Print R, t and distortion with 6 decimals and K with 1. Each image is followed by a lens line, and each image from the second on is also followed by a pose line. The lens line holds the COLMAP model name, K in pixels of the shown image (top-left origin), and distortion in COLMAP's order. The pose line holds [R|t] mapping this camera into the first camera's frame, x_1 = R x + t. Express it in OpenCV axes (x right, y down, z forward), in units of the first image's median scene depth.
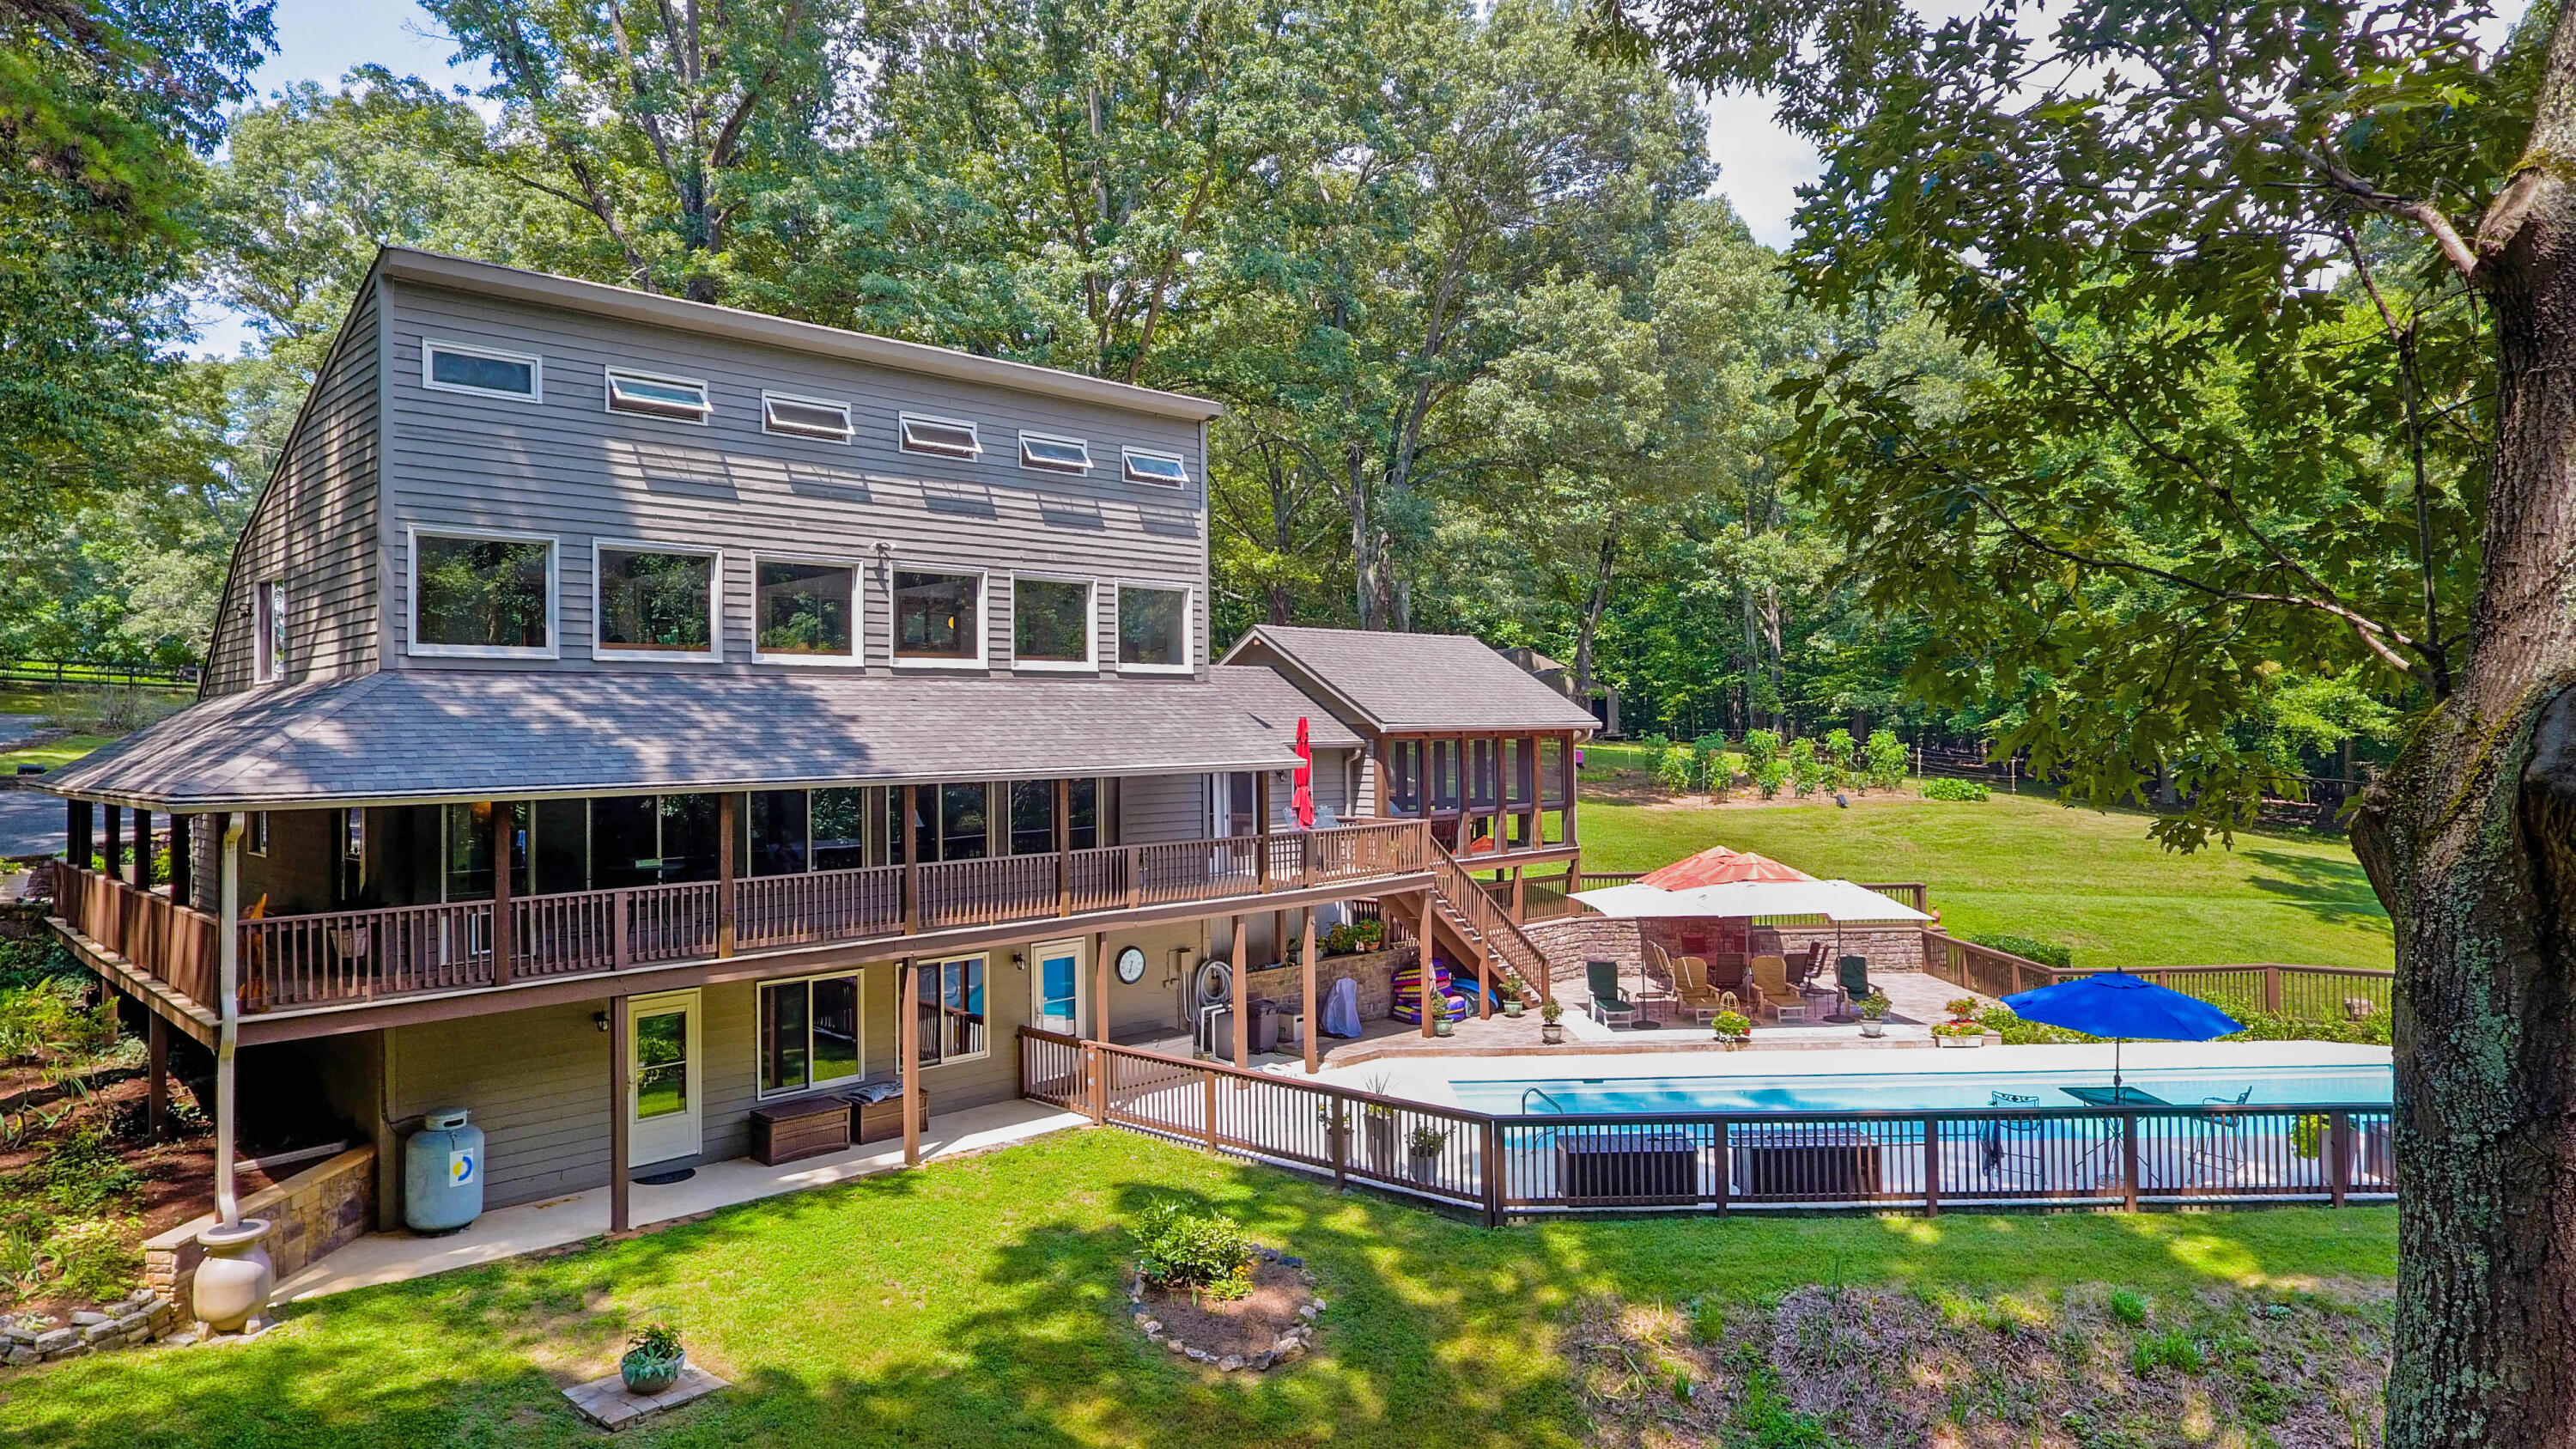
lens RADIAL K [[1512.4, 0, 1280.0], [0, 1512.4, 689.7], [0, 0, 1]] dist [-0.002171, -0.001311]
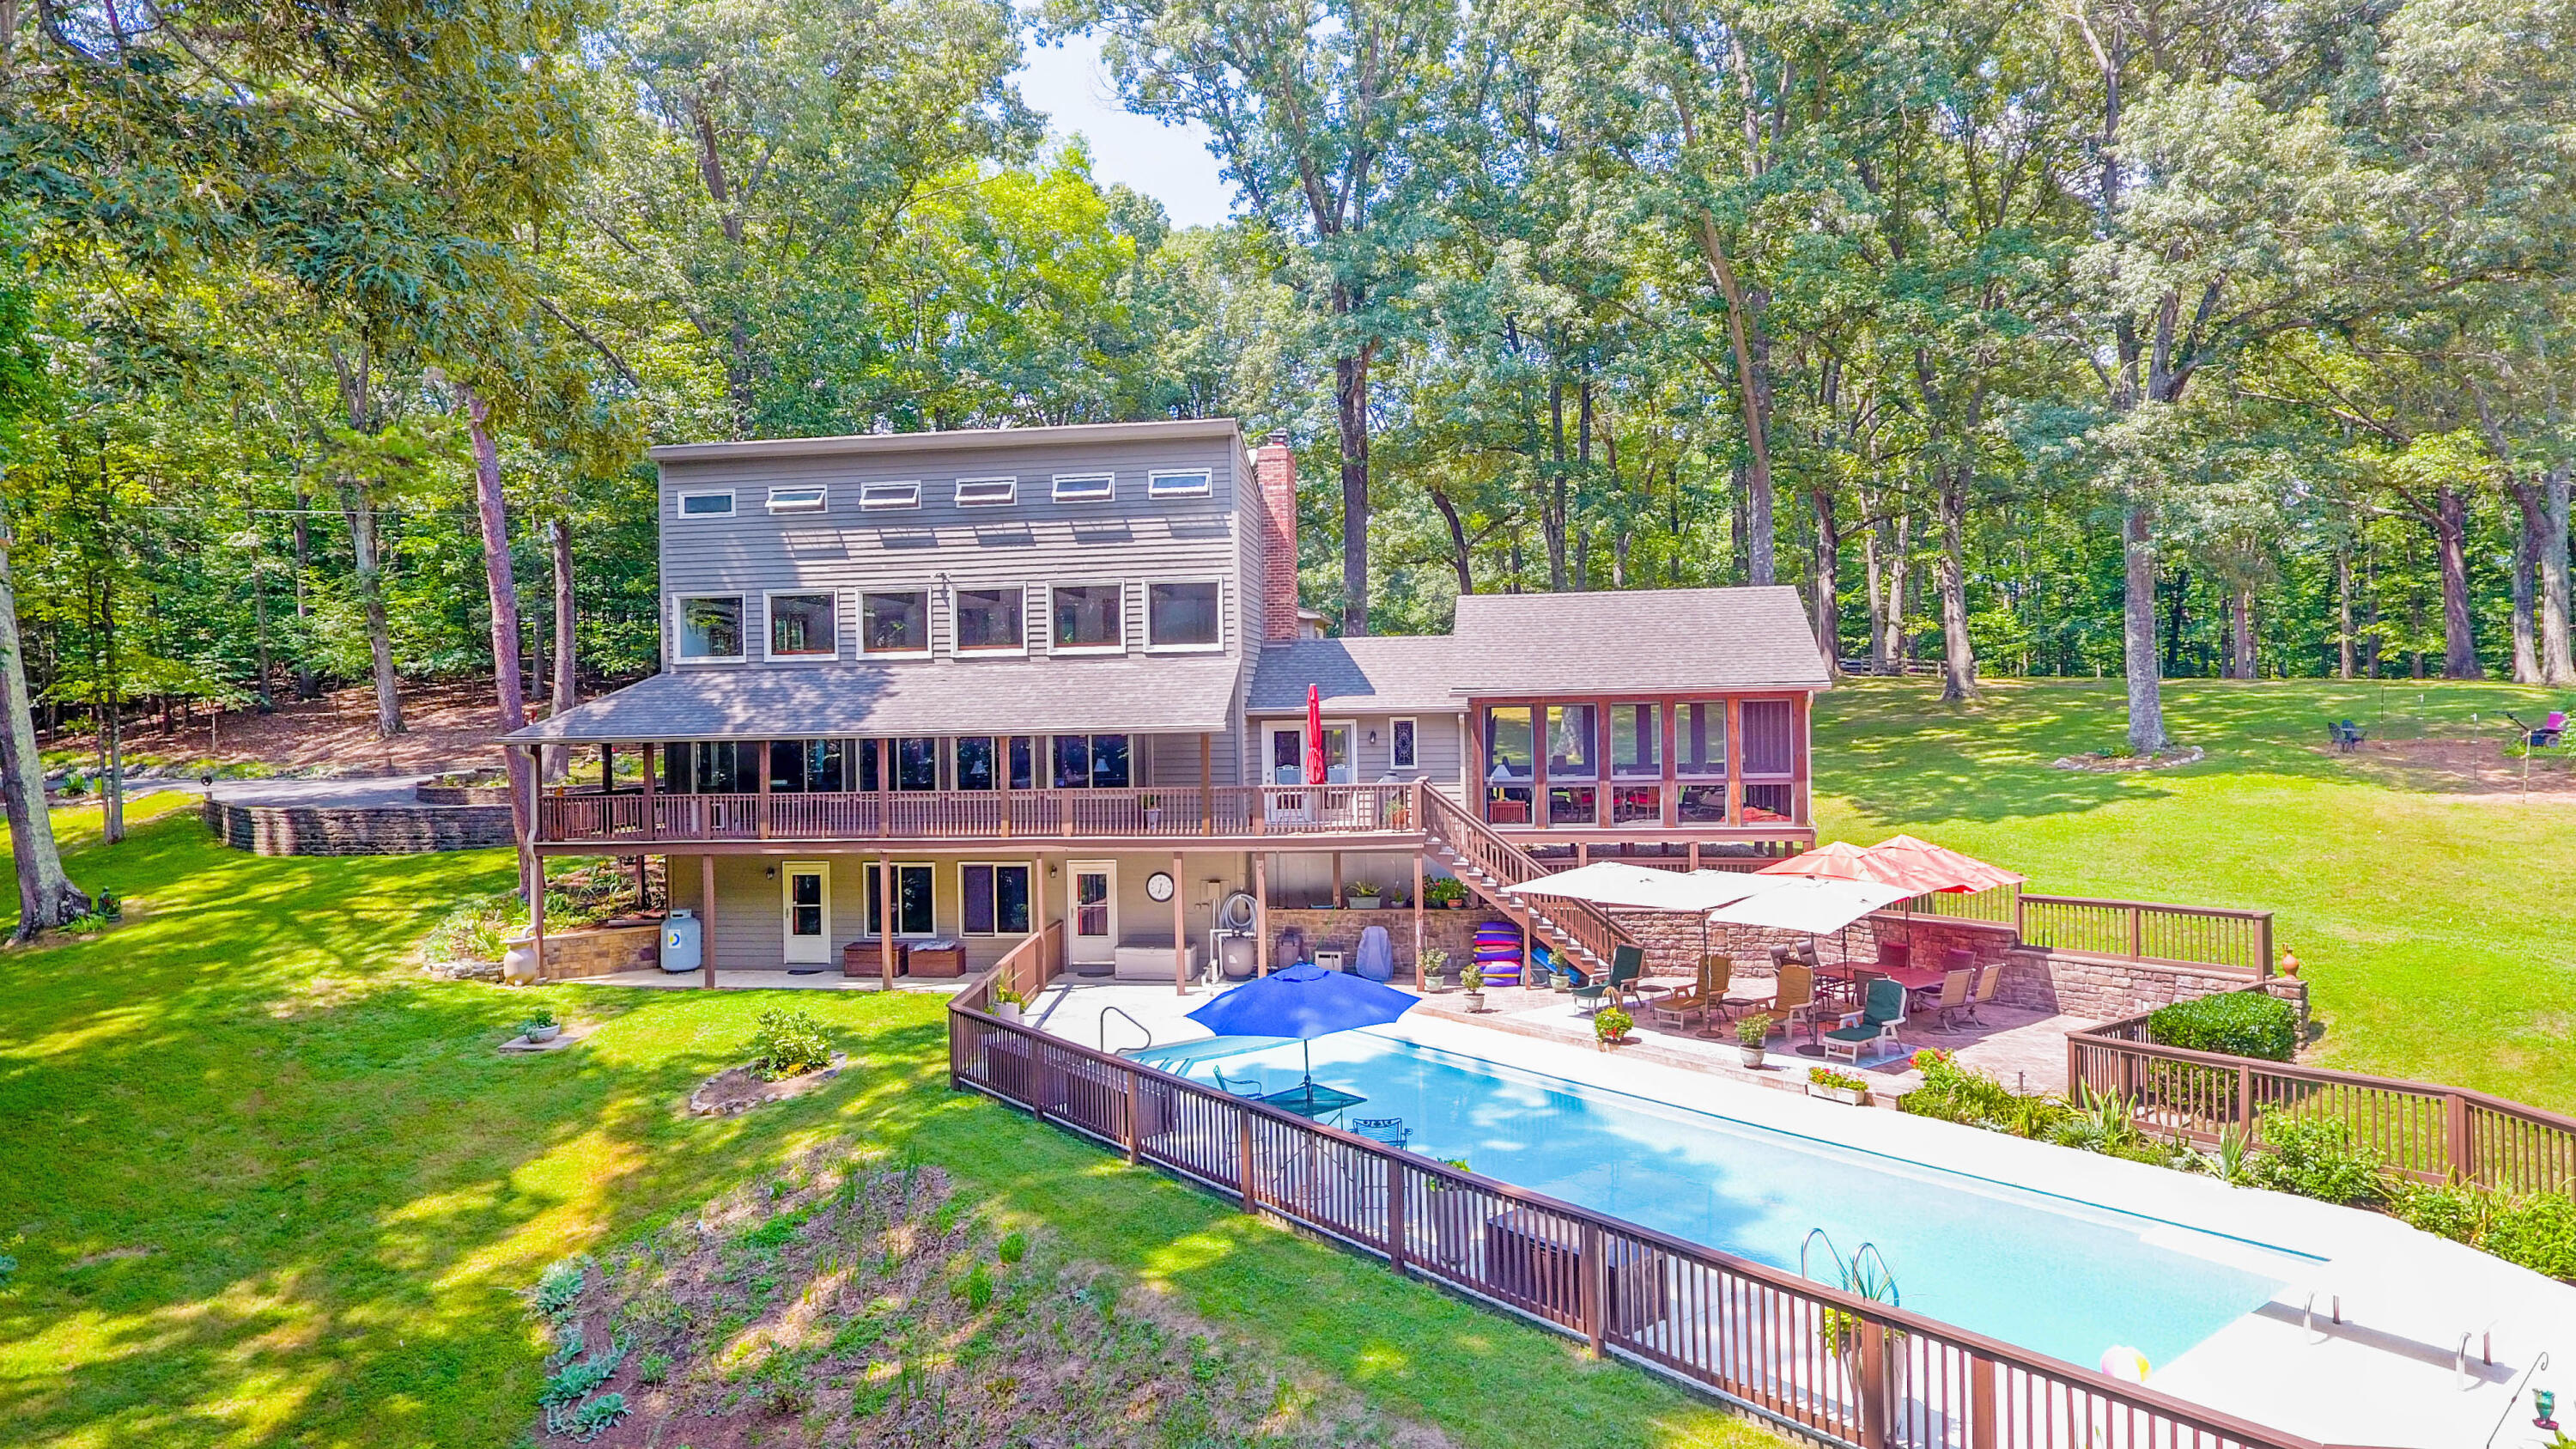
lens RADIAL K [[1512.4, 0, 1280.0], [0, 1512.4, 689.7], [0, 0, 1]] dist [-0.002171, -0.001311]
pose [[0.599242, -0.010432, -0.800500, 1.193492], [0.032404, 0.999412, 0.011233, 0.010460], [0.799912, -0.032671, 0.599228, 0.414725]]
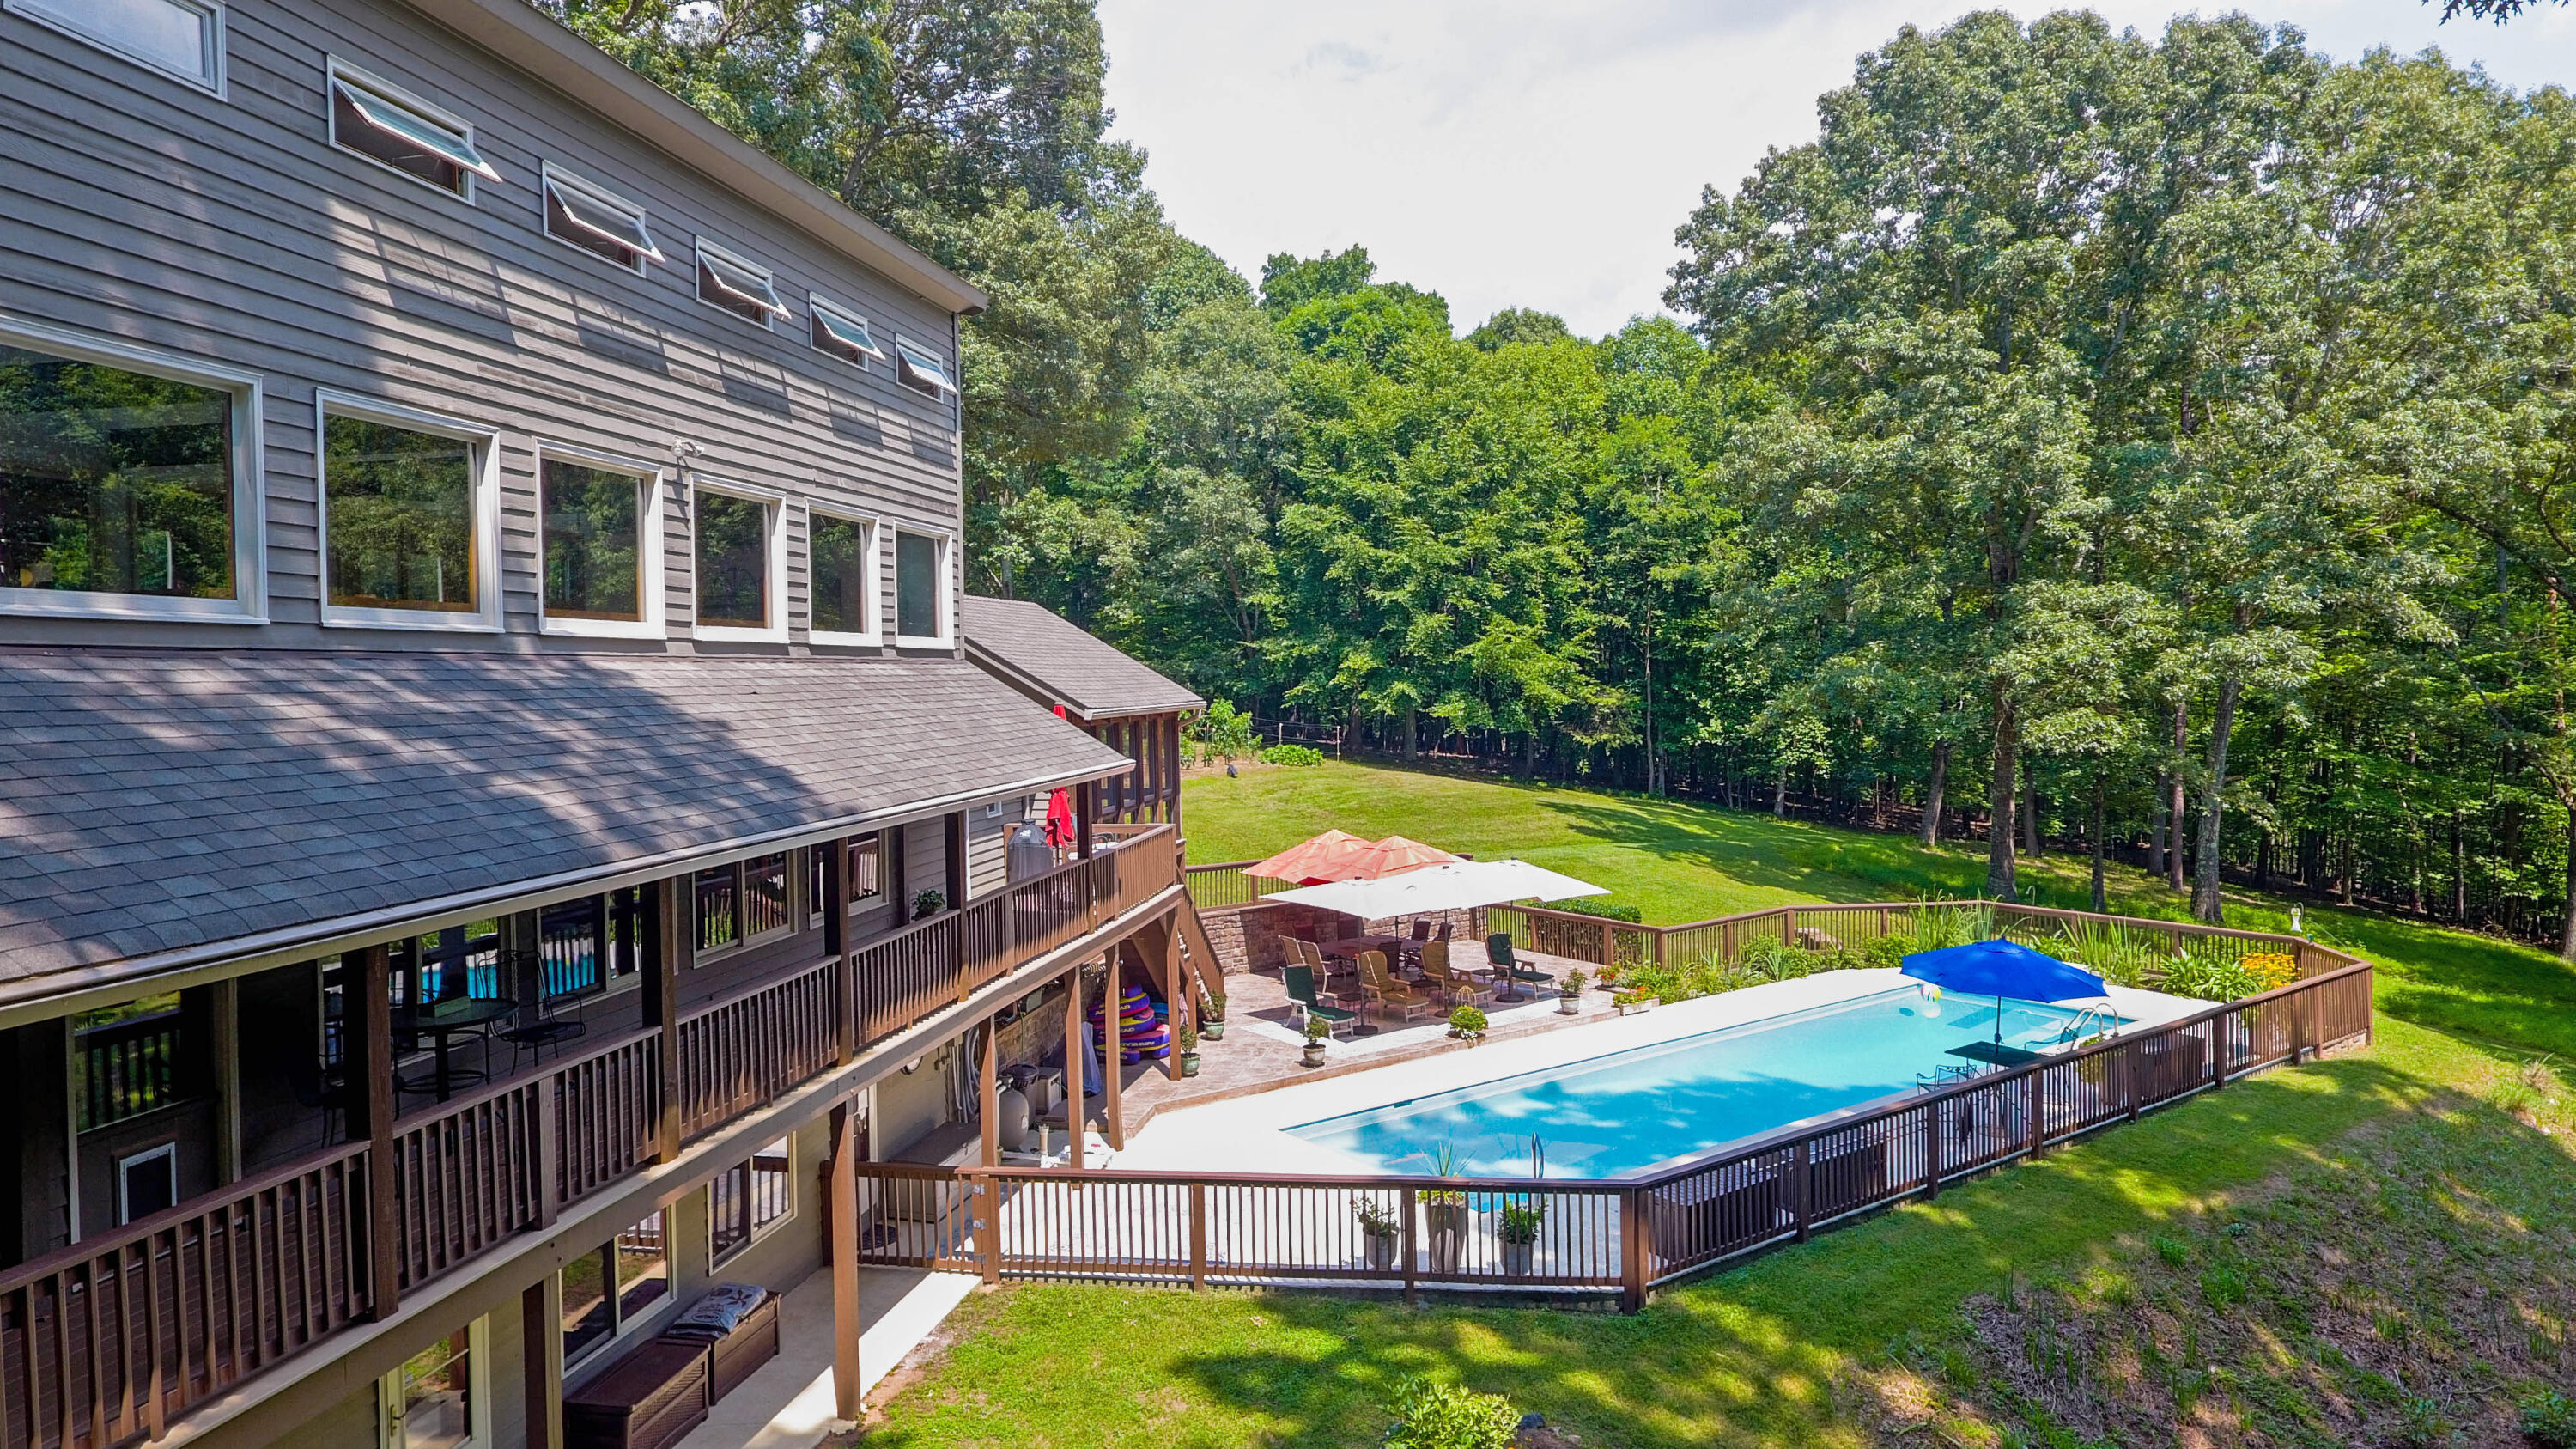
lens RADIAL K [[1512.4, 0, 1280.0], [0, 1512.4, 689.7], [0, 0, 1]] dist [-0.002171, -0.001311]
pose [[0.828231, -0.006807, 0.560346, -0.446191], [-0.007072, 0.999720, 0.022597, -0.011363], [-0.560342, -0.022679, 0.827951, 0.369730]]
